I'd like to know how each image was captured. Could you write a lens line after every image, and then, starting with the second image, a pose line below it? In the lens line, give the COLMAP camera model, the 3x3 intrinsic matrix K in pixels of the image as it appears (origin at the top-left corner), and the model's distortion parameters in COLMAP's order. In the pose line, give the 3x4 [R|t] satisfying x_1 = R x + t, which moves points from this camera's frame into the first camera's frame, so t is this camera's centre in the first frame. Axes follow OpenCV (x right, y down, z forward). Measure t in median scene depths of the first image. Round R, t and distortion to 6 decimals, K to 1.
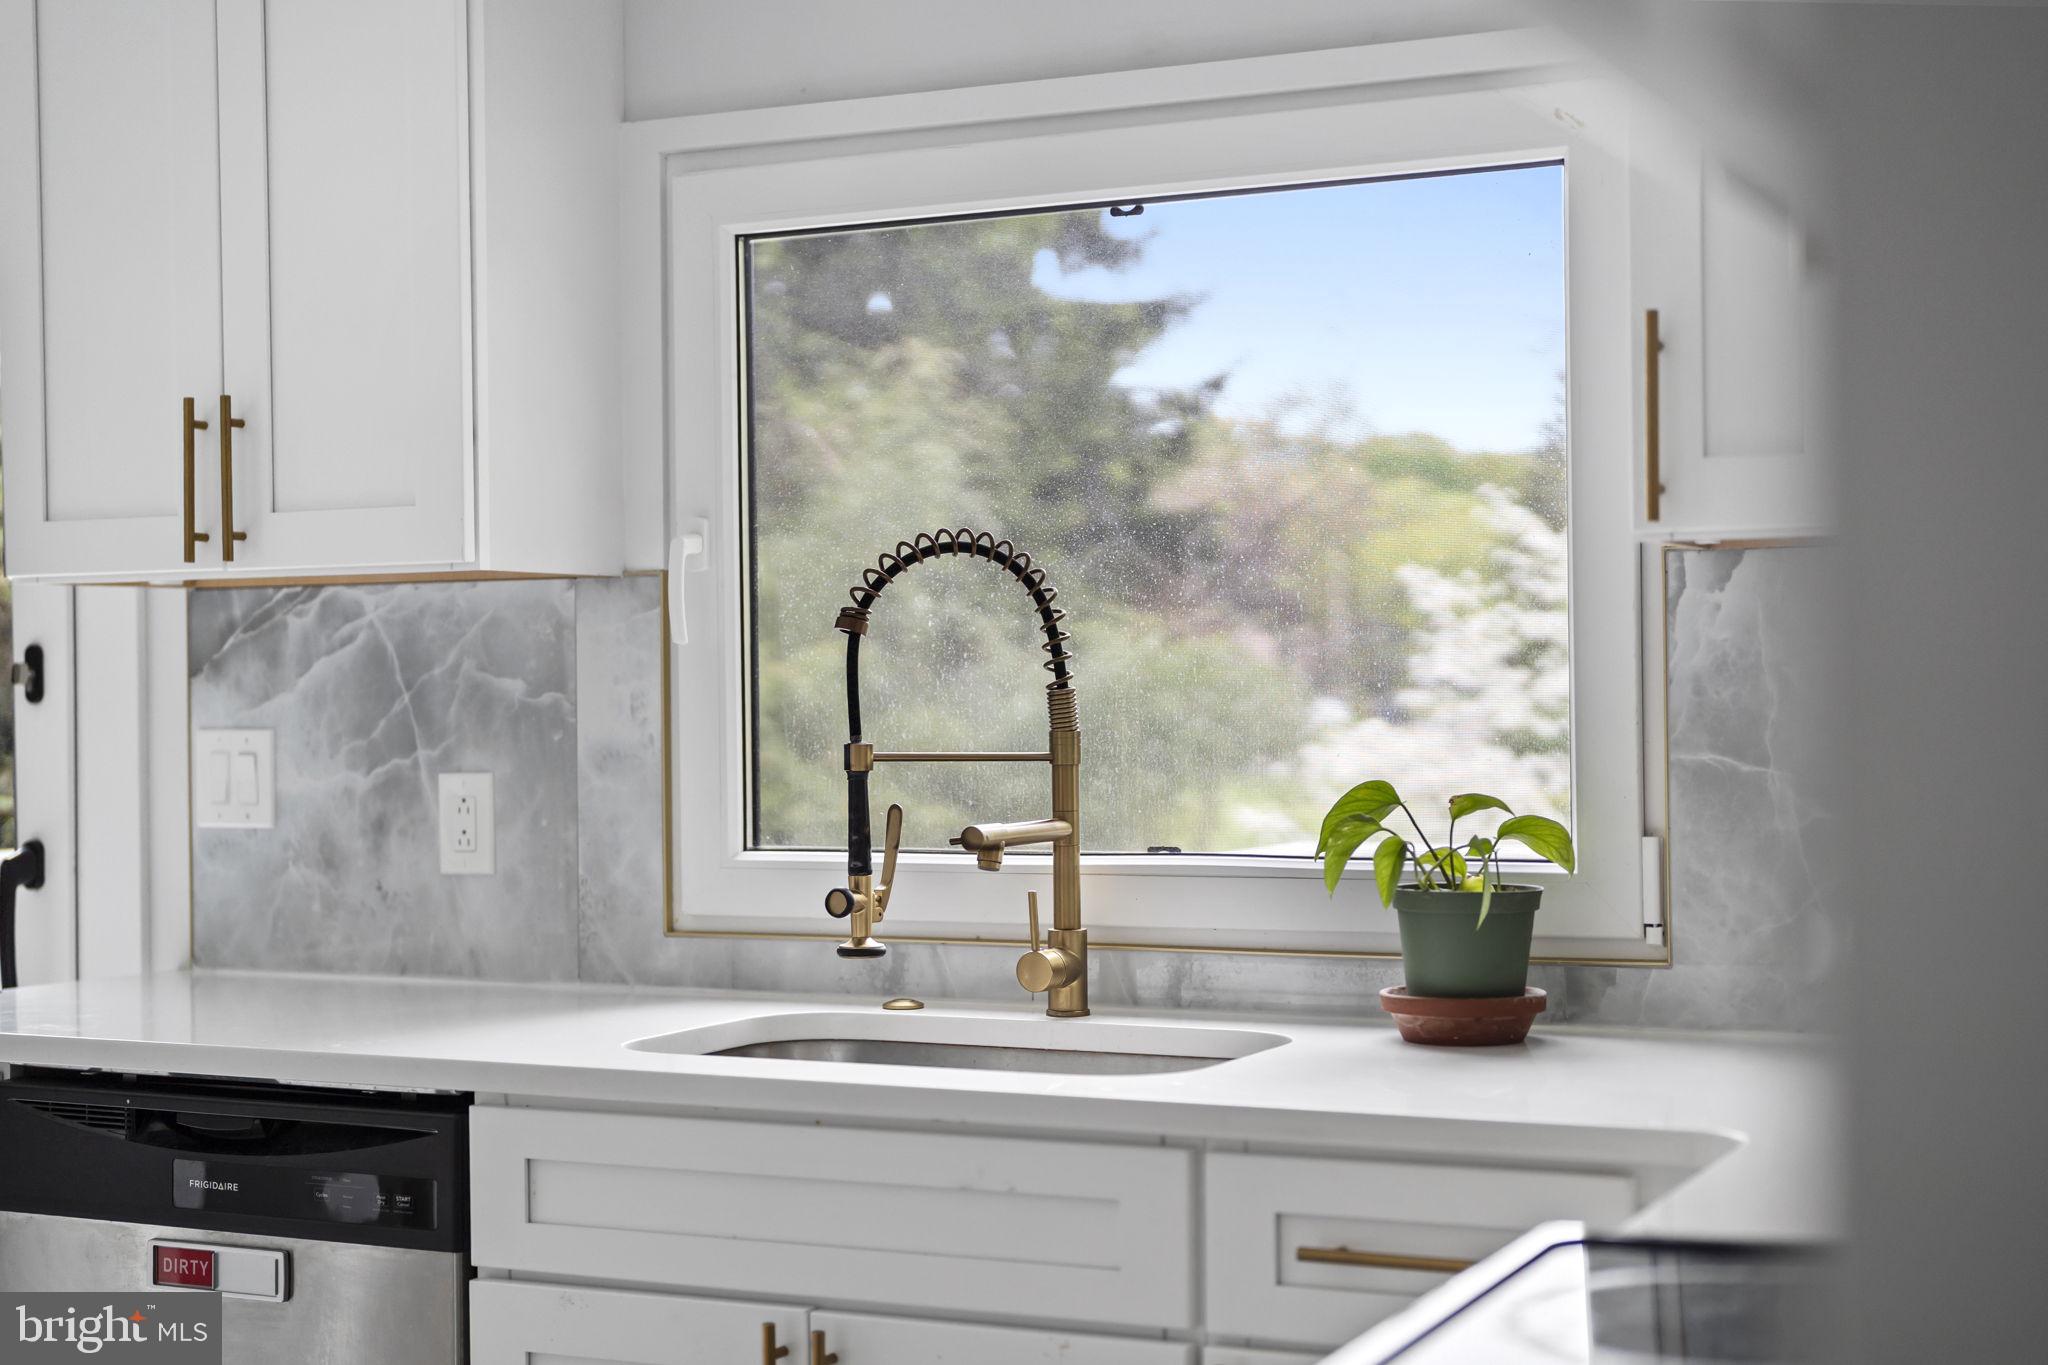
lens RADIAL K [[3020.4, 0, 1013.2], [0, 3020.4, 700.9], [0, 0, 1]] dist [-0.010040, 0.000000]
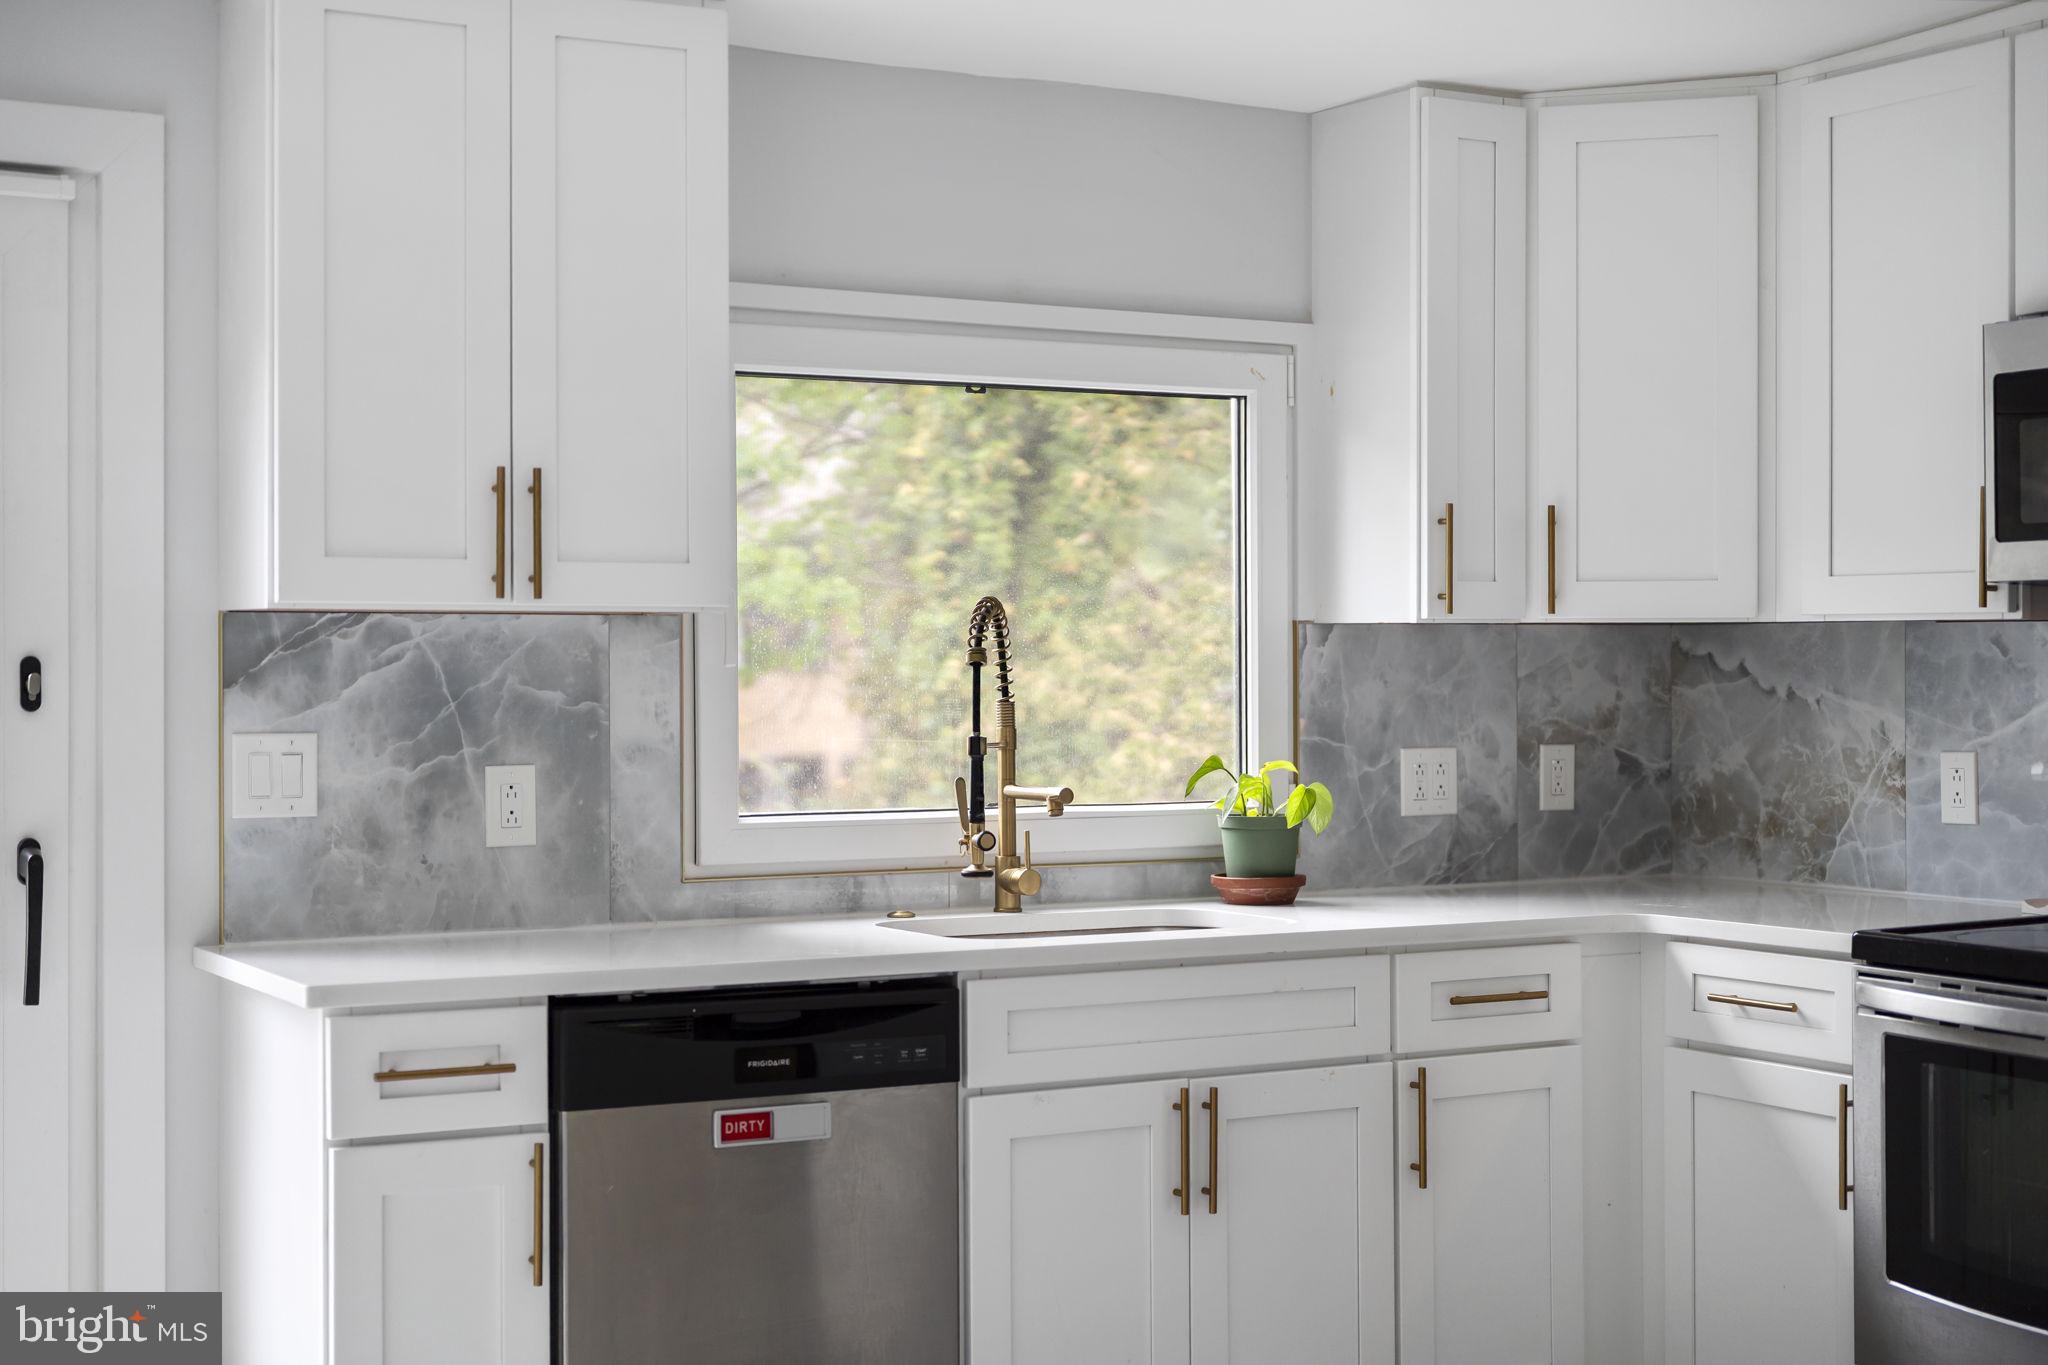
lens RADIAL K [[3020.4, 0, 1029.4], [0, 3020.4, 678.6], [0, 0, 1]] dist [-0.010040, 0.000000]
pose [[0.561255, 0.007072, 0.827612, -1.102705], [0.001403, 0.999954, -0.009496, -0.000155], [-0.827641, 0.006490, 0.561220, 0.111405]]
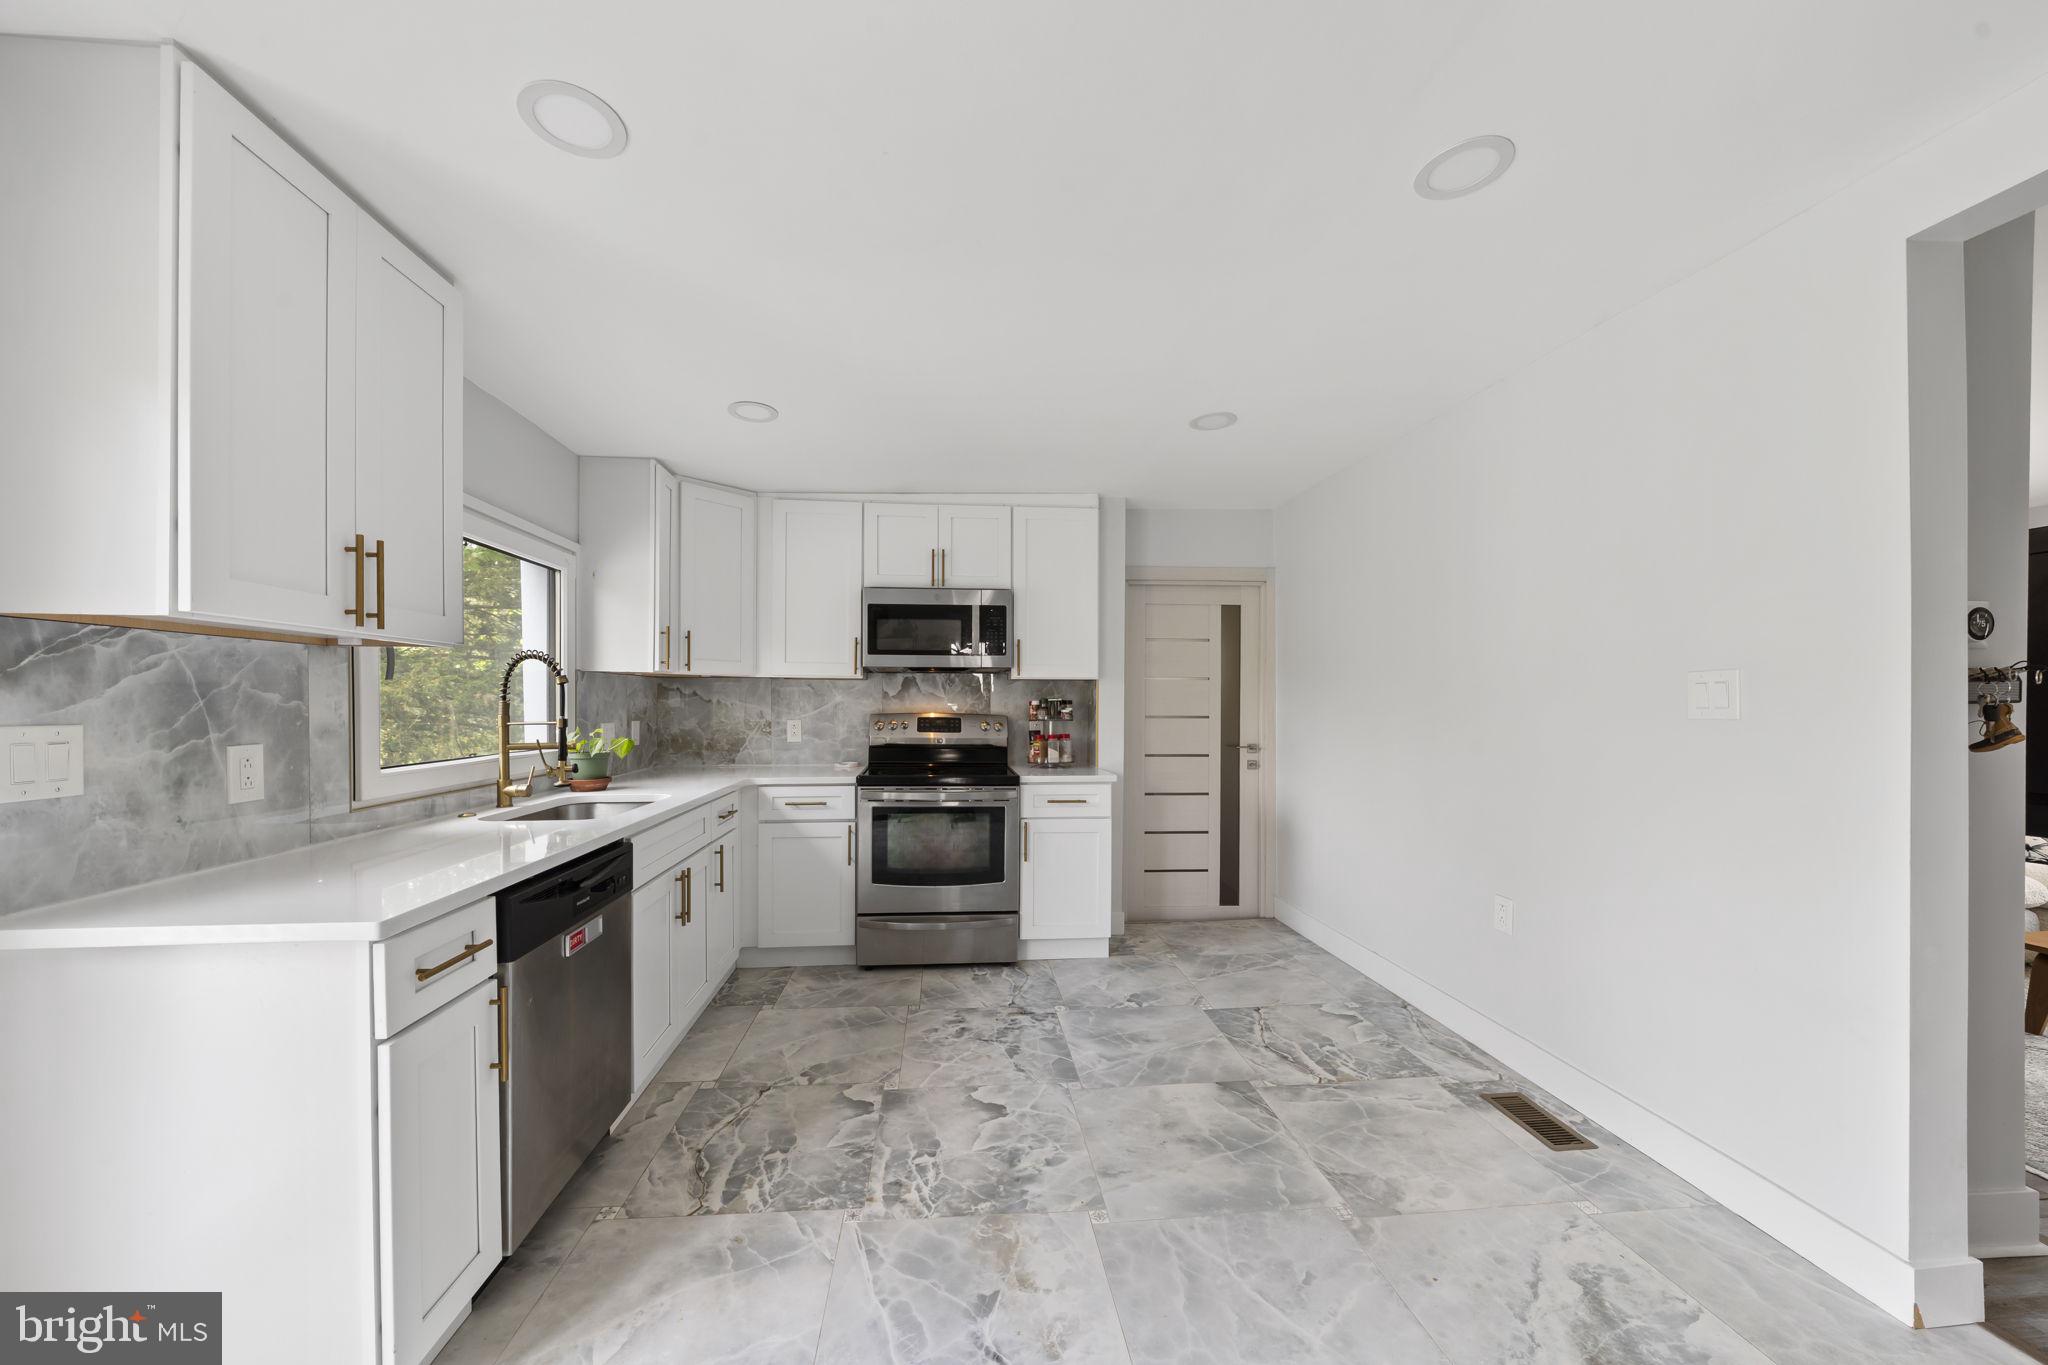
lens RADIAL K [[723.4, 0, 1013.4], [0, 723.4, 710.4], [0, 0, 1]] dist [-0.002451, -0.000262]
pose [[-0.535678, 0.000764, 0.844422, -0.785746], [0.008921, 0.999949, 0.004754, 0.005293], [-0.844375, 0.010080, -0.535657, 0.842546]]
